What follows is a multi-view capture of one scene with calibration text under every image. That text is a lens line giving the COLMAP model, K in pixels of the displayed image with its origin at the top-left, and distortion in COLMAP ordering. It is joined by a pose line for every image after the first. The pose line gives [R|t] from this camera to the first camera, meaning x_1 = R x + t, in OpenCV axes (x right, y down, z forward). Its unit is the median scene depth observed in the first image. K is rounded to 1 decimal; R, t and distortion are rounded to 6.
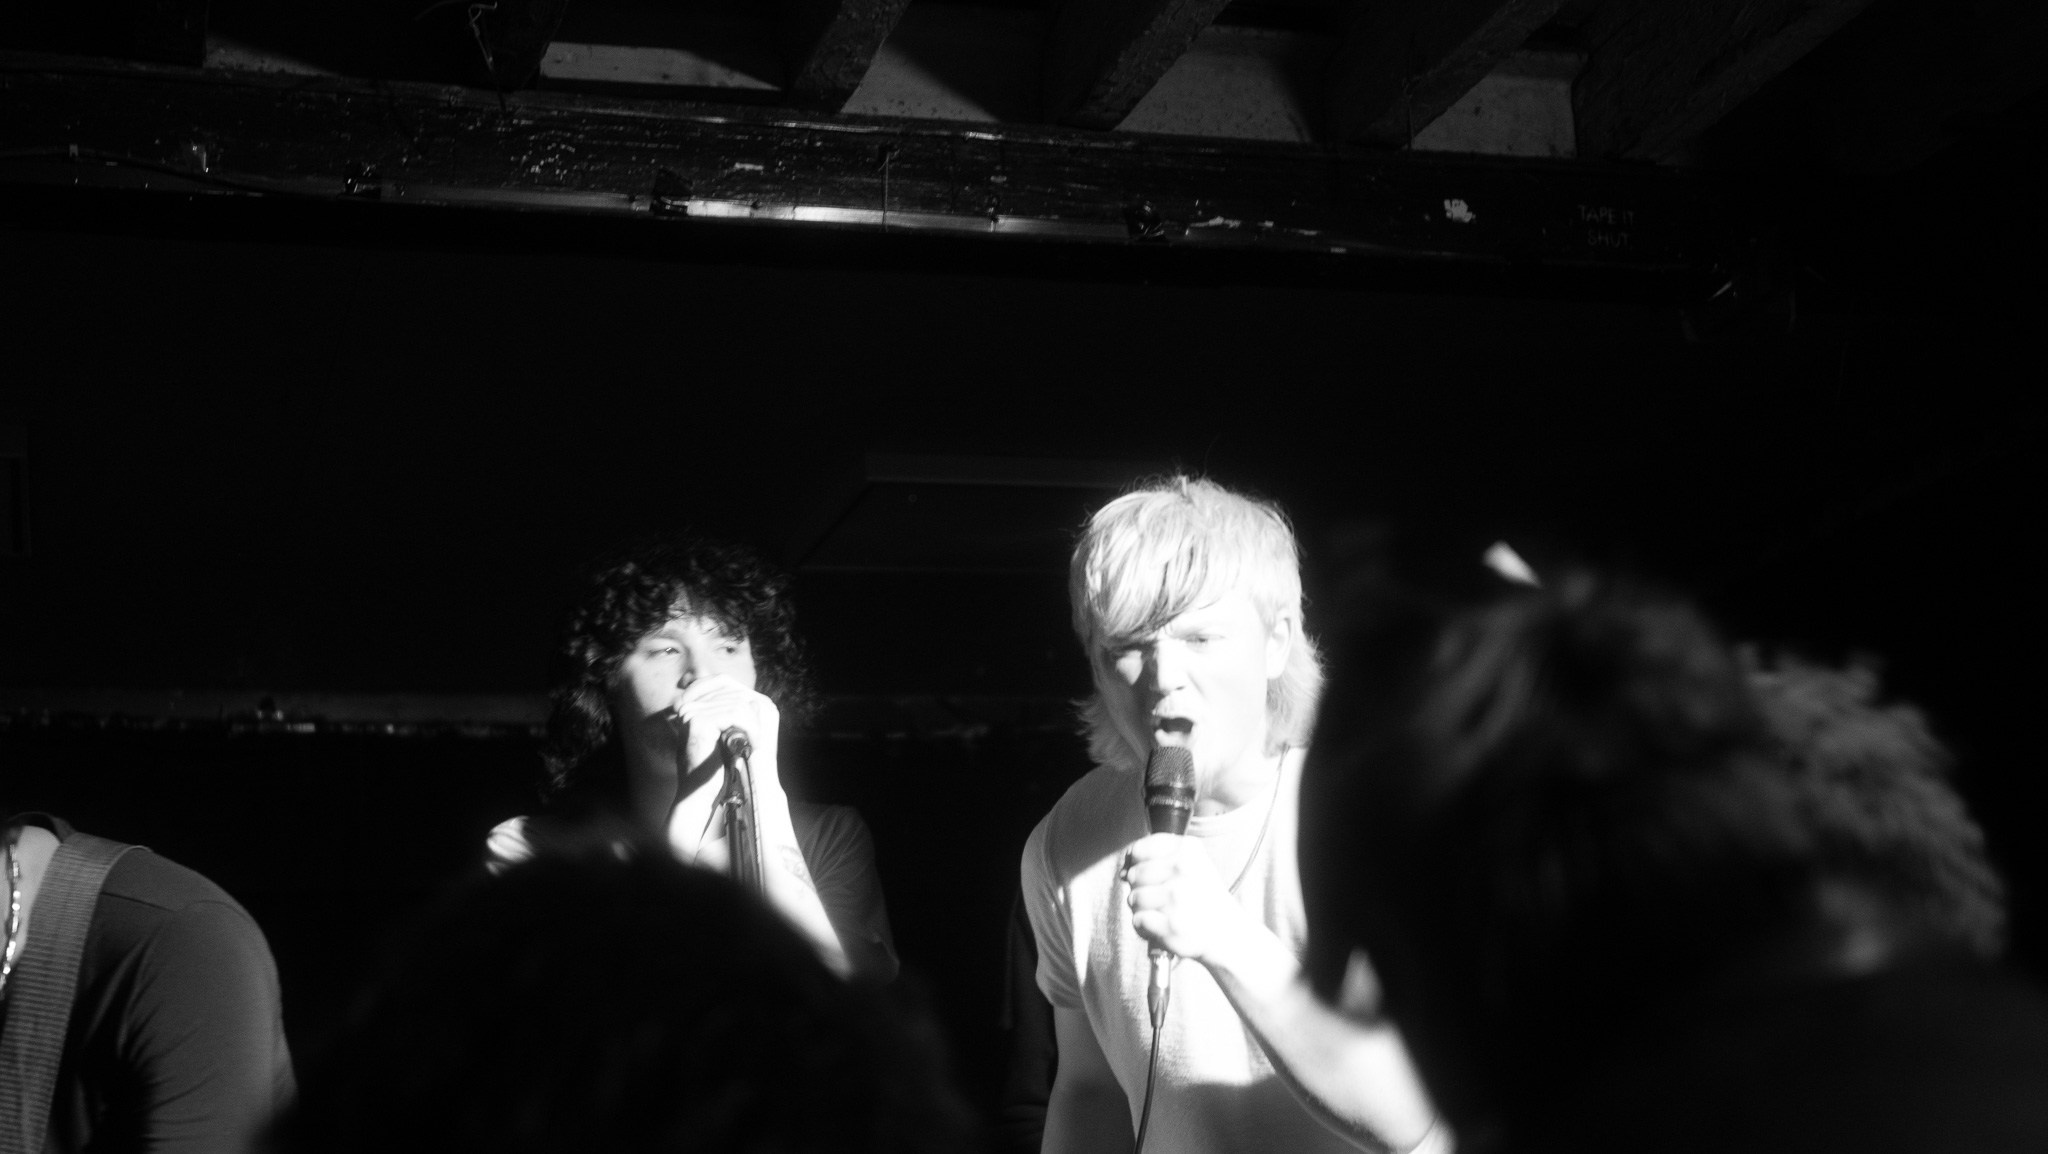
lens RADIAL K [[3165.8, 0, 1024.0], [0, 3165.8, 577.0], [0, 0, 1]] dist [0.148889, 0.195367]
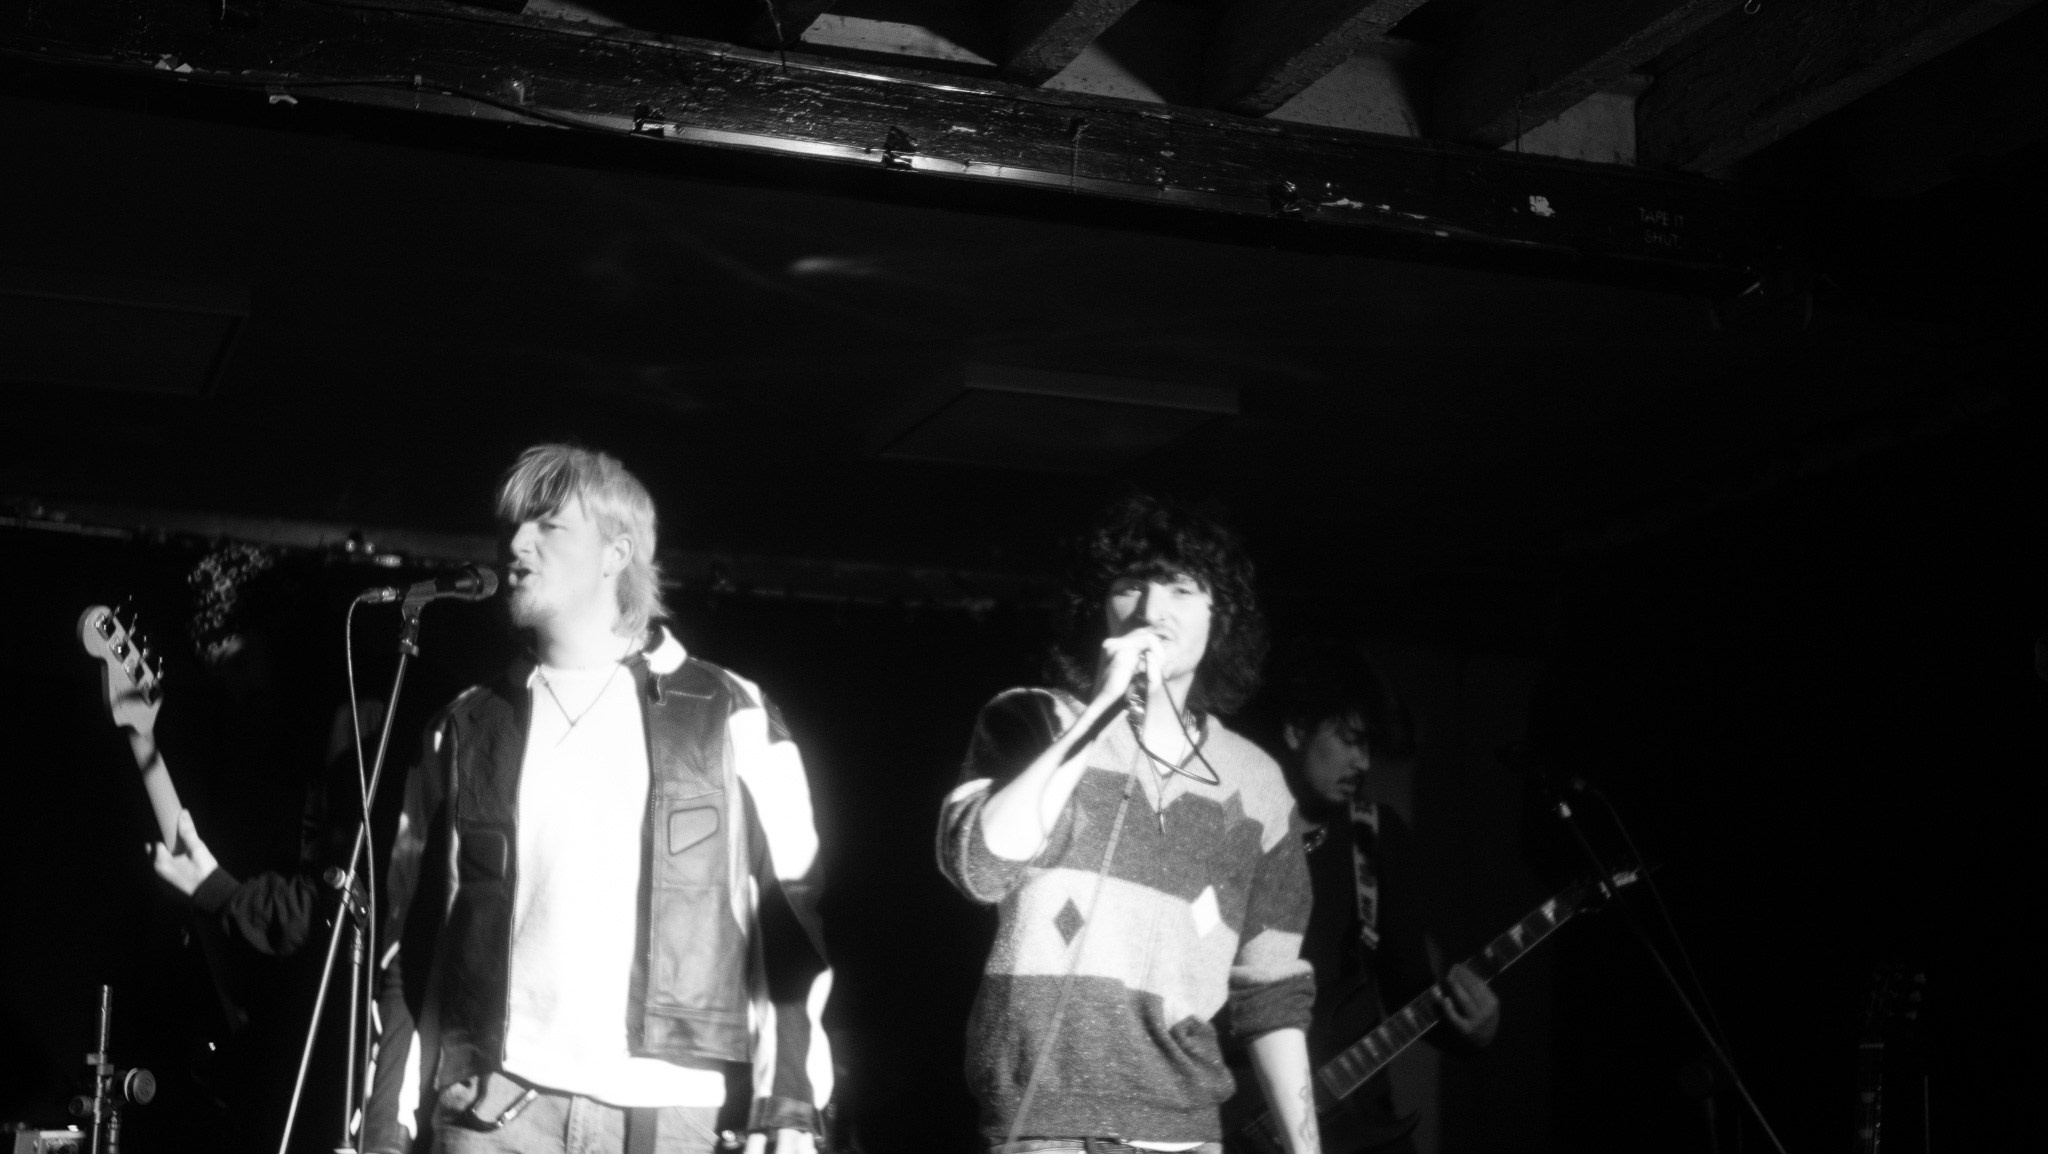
lens RADIAL K [[3165.8, 0, 1024.0], [0, 3165.8, 577.0], [0, 0, 1]] dist [0.148889, 0.195367]
pose [[0.994970, 0.069307, 0.072321, -0.134449], [-0.072586, 0.996403, 0.043739, -0.017195], [-0.069029, -0.048768, 0.996422, -0.170734]]
